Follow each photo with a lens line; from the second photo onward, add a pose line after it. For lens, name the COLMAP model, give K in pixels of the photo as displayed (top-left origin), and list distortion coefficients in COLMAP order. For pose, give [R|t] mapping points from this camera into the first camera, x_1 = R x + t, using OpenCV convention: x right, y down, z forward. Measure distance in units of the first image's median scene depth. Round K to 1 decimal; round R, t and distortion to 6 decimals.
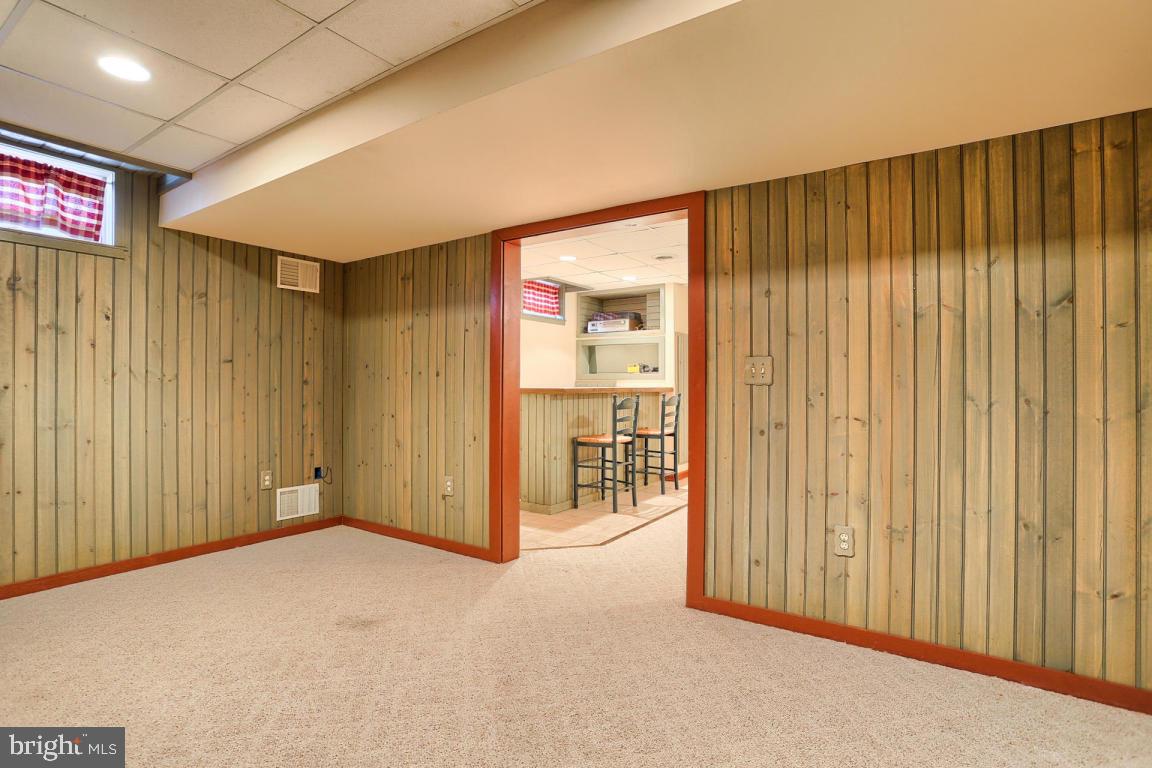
lens RADIAL K [[563.3, 0, 571.8], [0, 563.3, 383.0], [0, 0, 1]] dist [-0.082236, 0.032970]
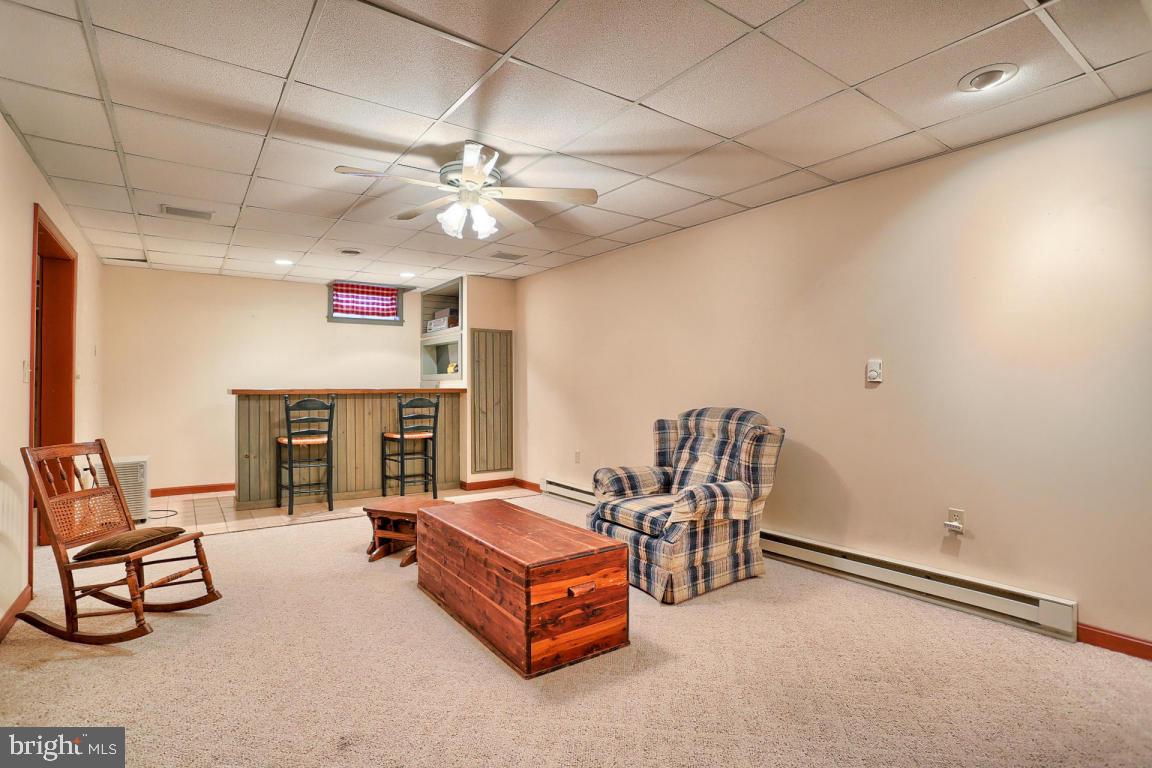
lens RADIAL K [[563.3, 0, 571.8], [0, 563.3, 383.0], [0, 0, 1]] dist [-0.082236, 0.032970]
pose [[0.941958, -0.013891, -0.335444, 1.220727], [0.012173, 0.999900, -0.007222, 0.021745], [0.335510, 0.002719, 0.942033, 0.322330]]
